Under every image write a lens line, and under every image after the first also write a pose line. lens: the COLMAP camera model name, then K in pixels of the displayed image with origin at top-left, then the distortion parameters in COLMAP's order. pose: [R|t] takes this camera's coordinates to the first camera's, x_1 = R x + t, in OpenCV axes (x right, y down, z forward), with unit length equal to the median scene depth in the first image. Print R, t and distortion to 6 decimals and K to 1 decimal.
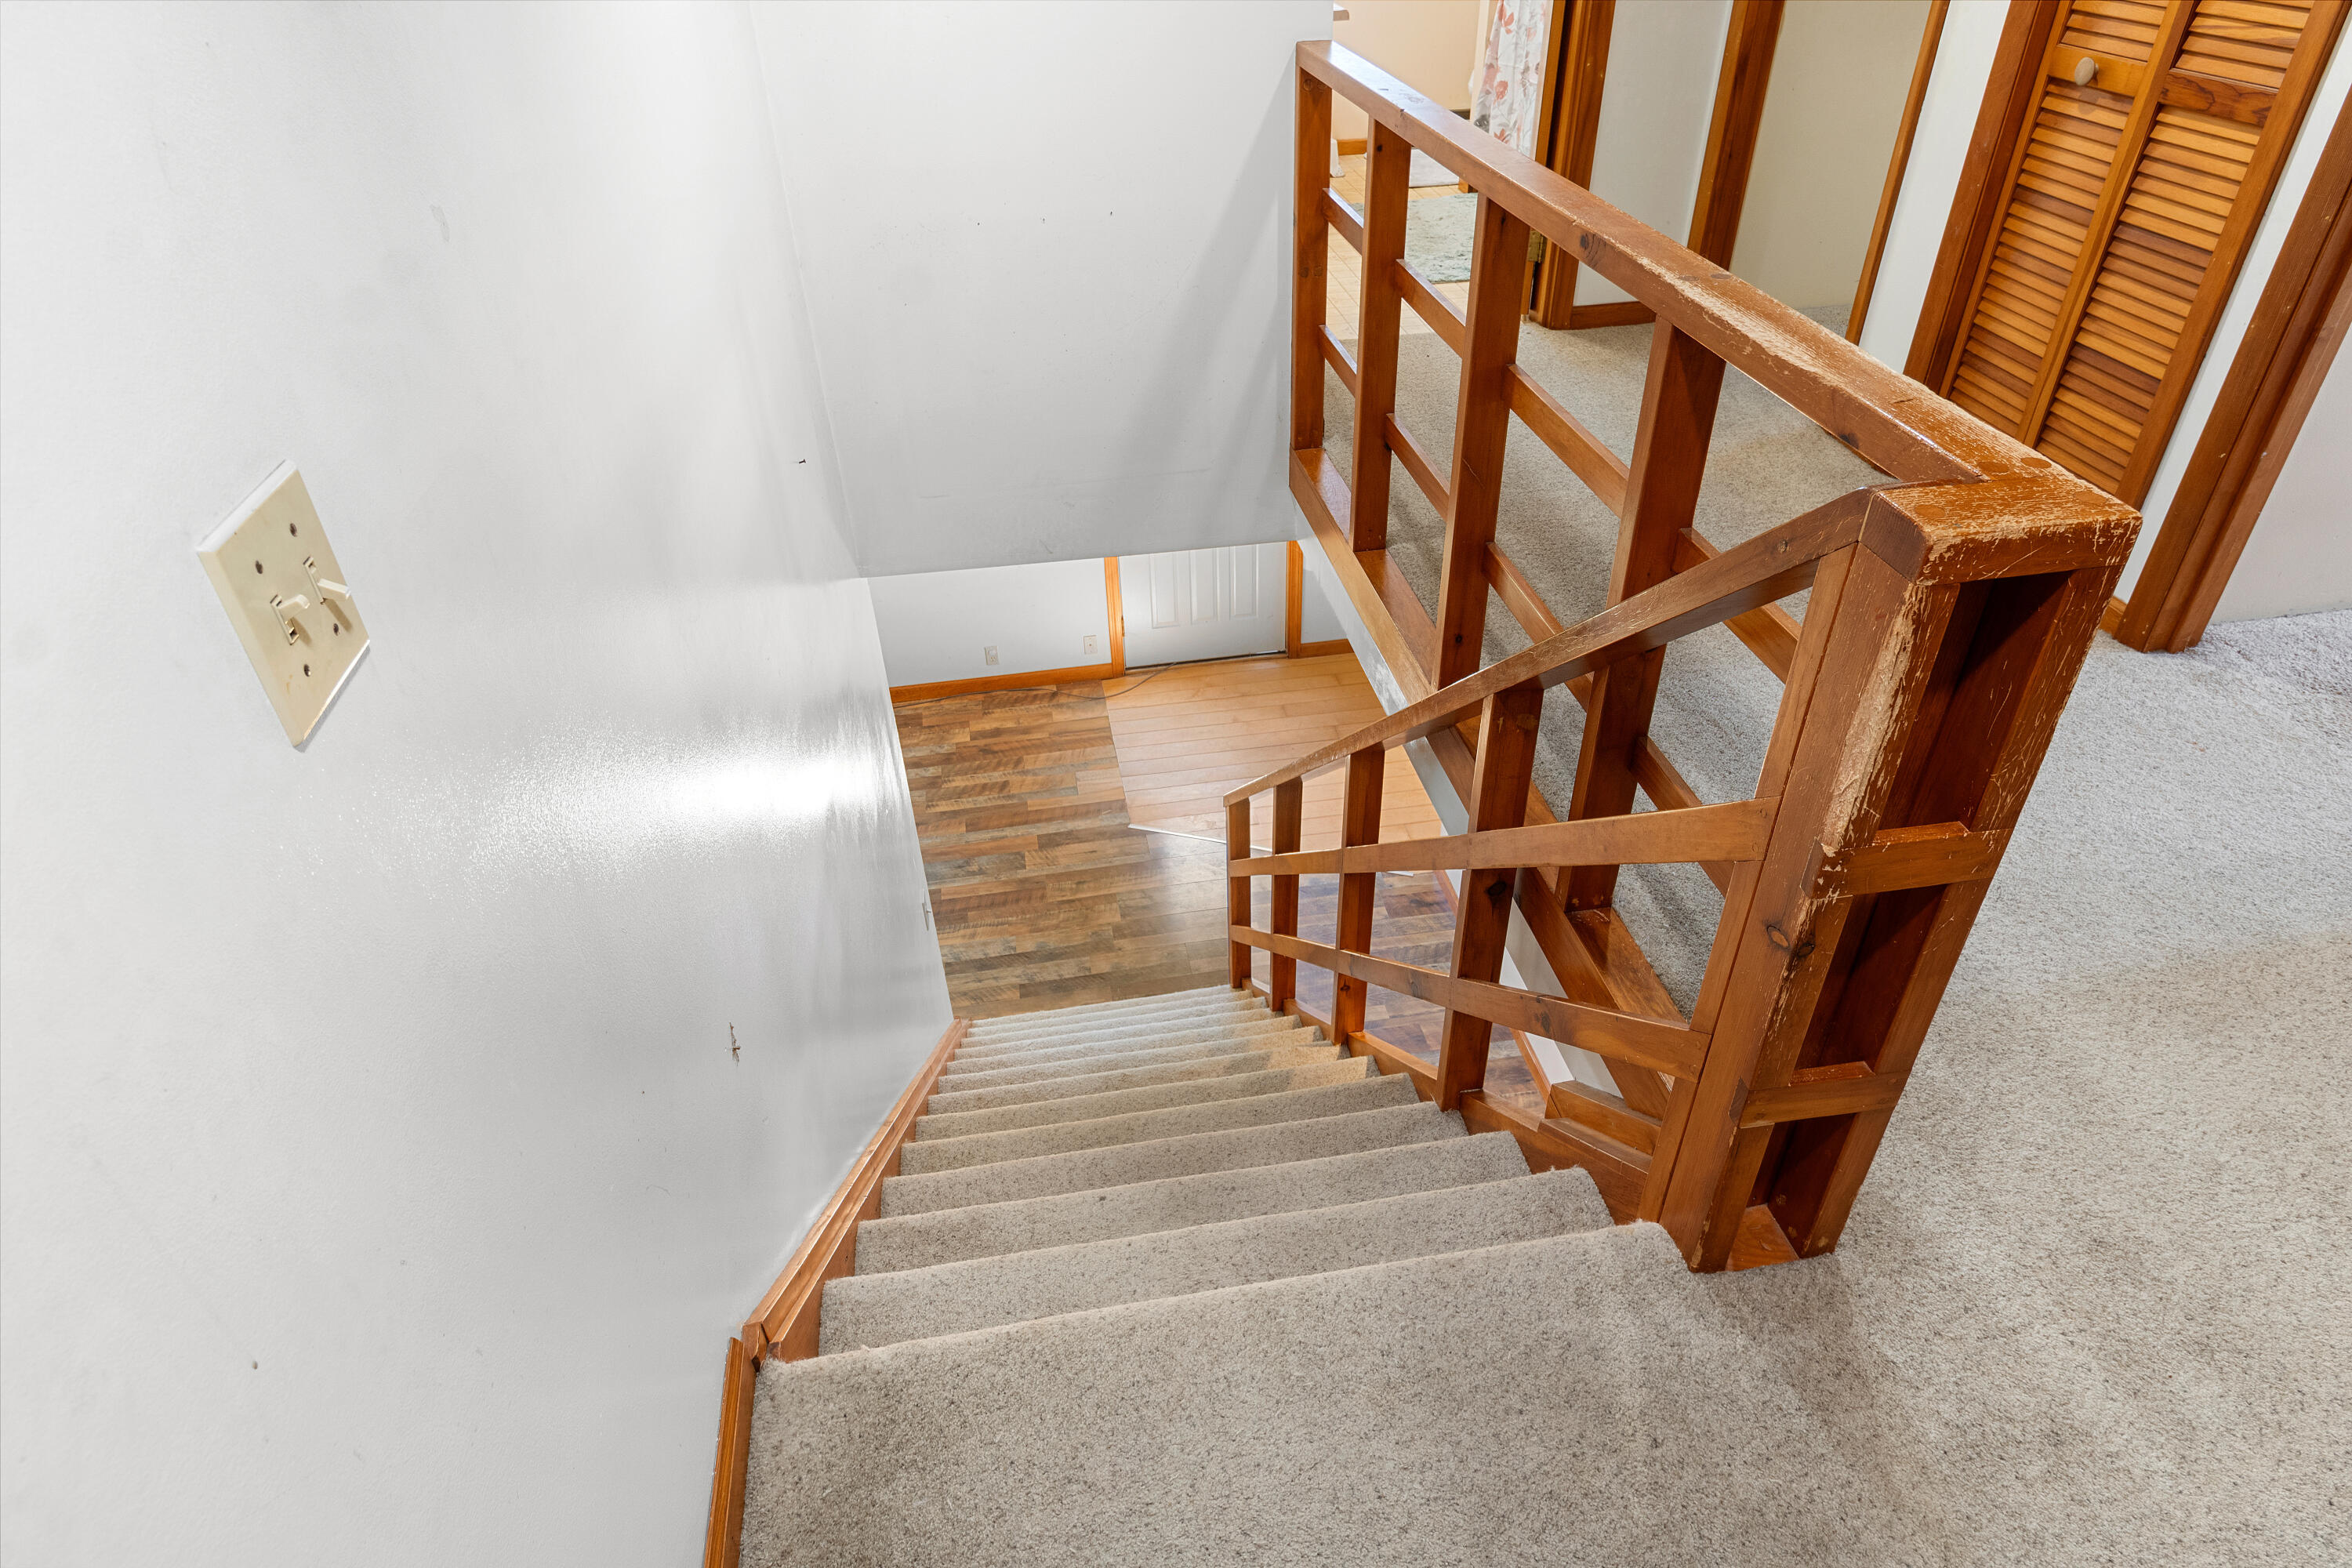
lens RADIAL K [[1339.8, 0, 1208.1], [0, 1339.8, 771.3], [0, 0, 1]] dist [0.005453, -0.003347]
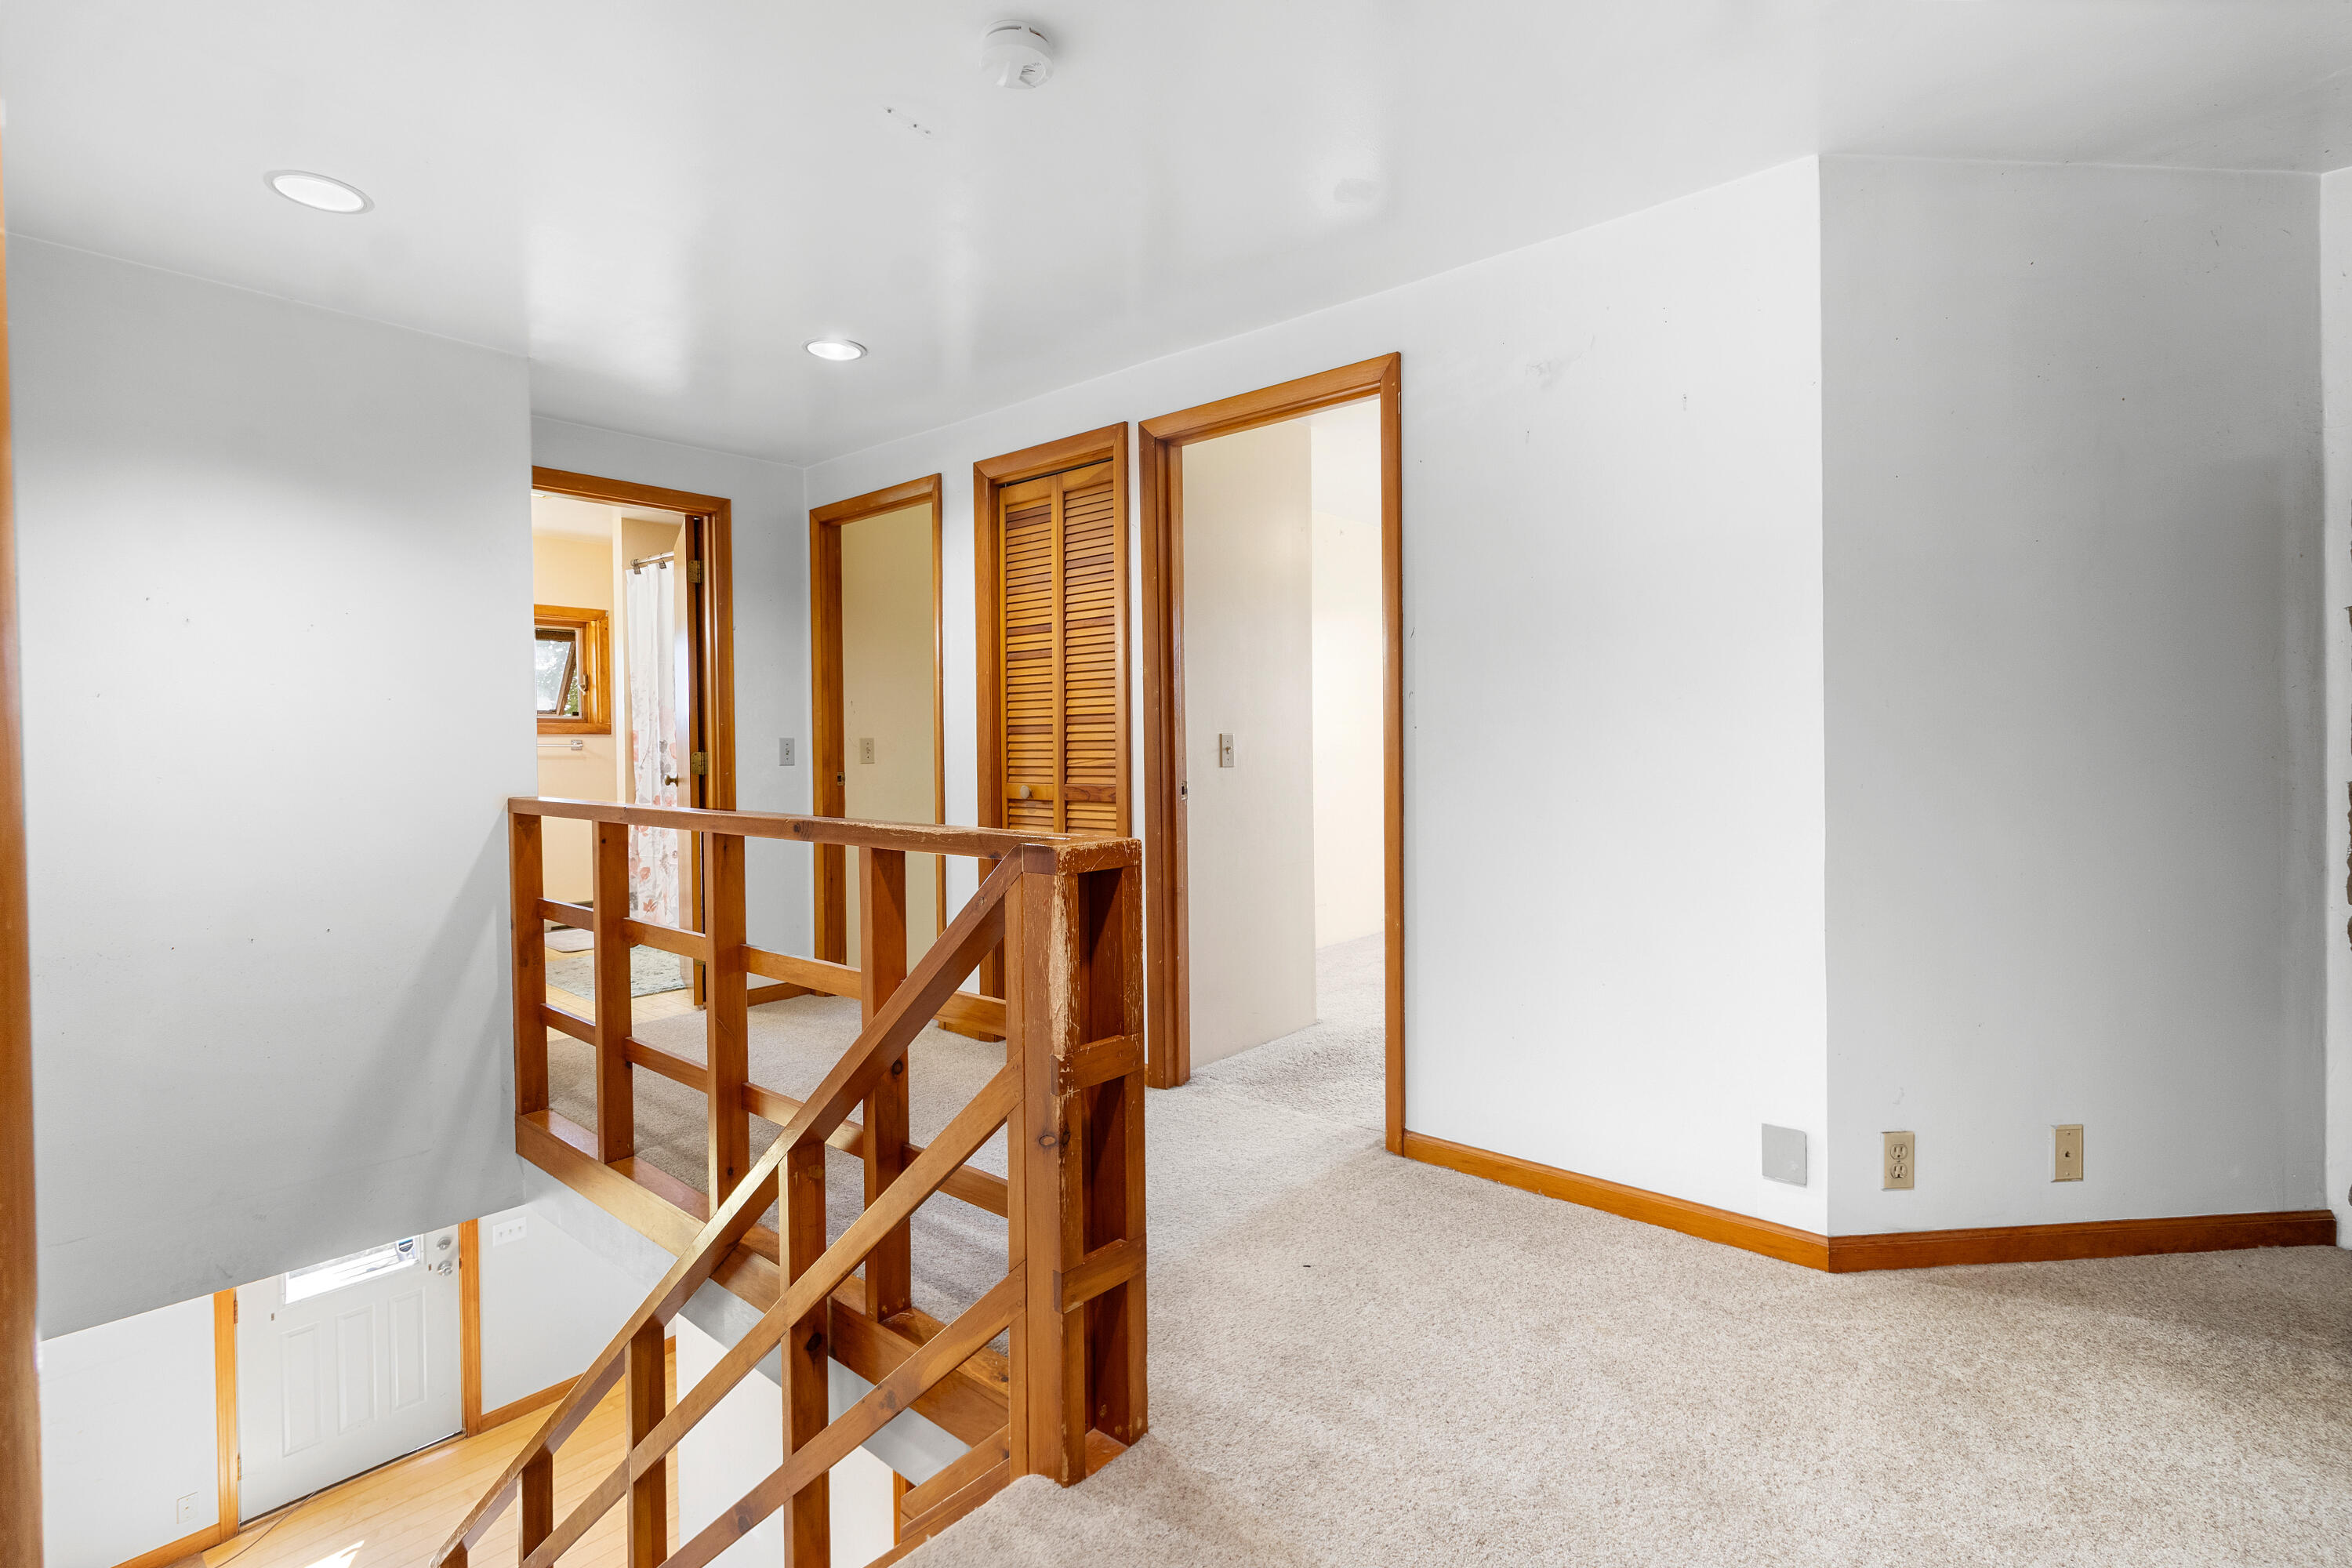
lens RADIAL K [[1091.7, 0, 1184.9], [0, 1091.7, 776.2], [0, 0, 1]] dist [-0.000442, 0.000068]
pose [[0.768956, -0.002981, 0.639294, -0.197807], [0.371617, 0.815775, -0.443184, 0.307121], [-0.520199, 0.578361, 0.628404, -0.088607]]
